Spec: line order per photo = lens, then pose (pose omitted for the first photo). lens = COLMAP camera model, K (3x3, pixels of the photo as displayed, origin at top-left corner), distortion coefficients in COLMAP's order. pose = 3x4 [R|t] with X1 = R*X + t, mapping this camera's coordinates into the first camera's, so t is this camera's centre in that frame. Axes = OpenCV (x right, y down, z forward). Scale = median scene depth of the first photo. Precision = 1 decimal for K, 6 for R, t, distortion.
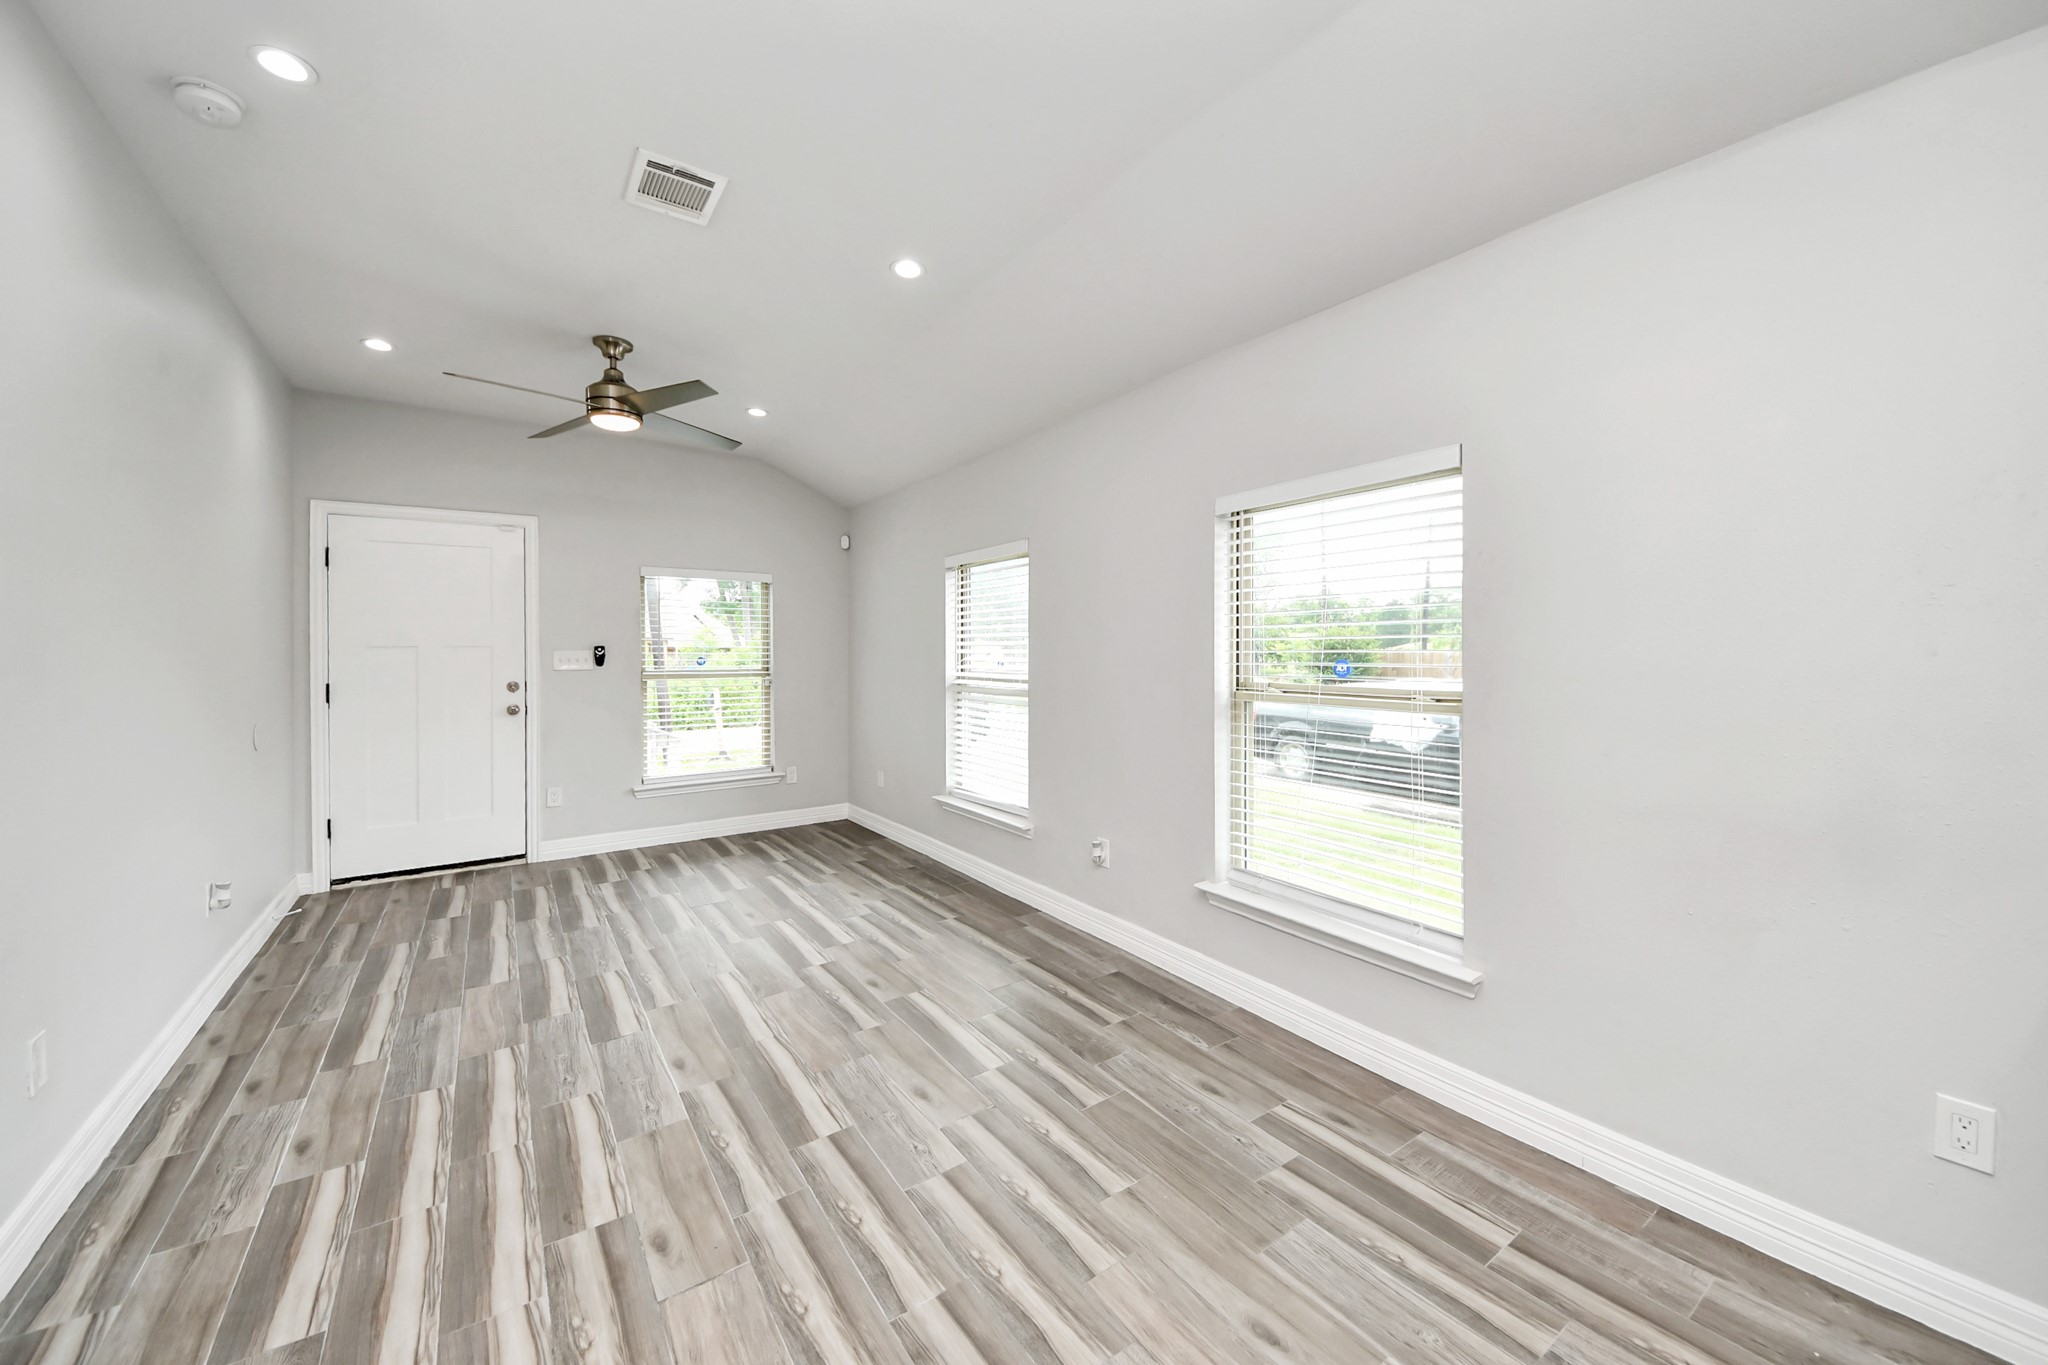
lens RADIAL K [[756.3, 0, 1034.2], [0, 756.3, 652.2], [0, 0, 1]] dist [0.021187, -0.017148]
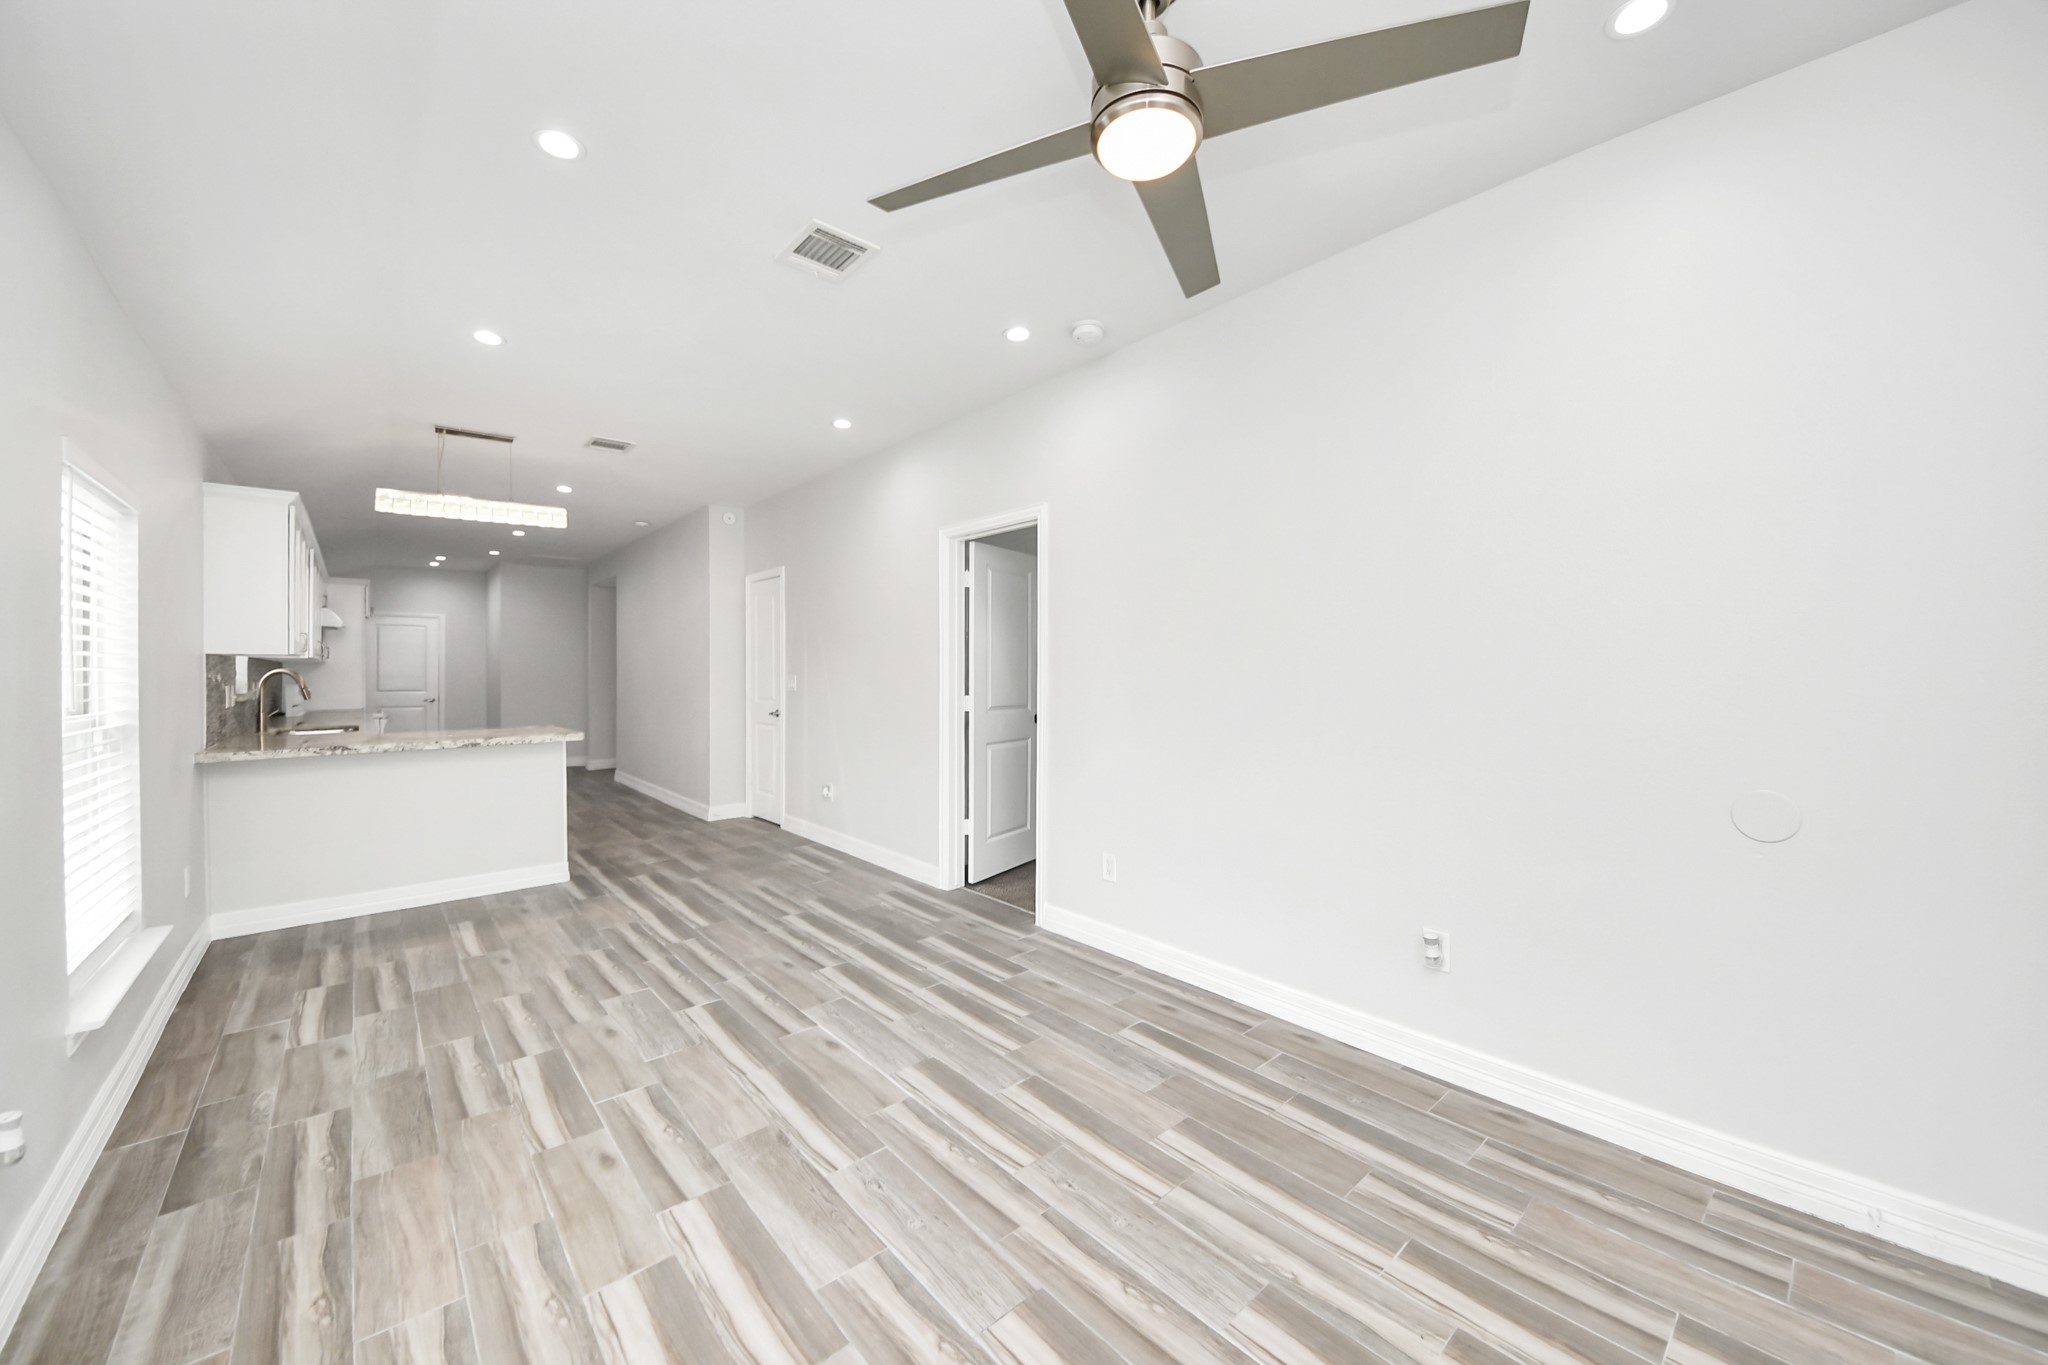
lens RADIAL K [[739.1, 0, 1025.3], [0, 739.1, 674.3], [0, 0, 1]] dist [0.040553, -0.027667]
pose [[-0.994198, 0.005447, -0.107427, -0.540524], [0.004344, 0.999935, 0.010496, 0.002366], [0.107478, 0.009968, -0.994158, 1.792393]]
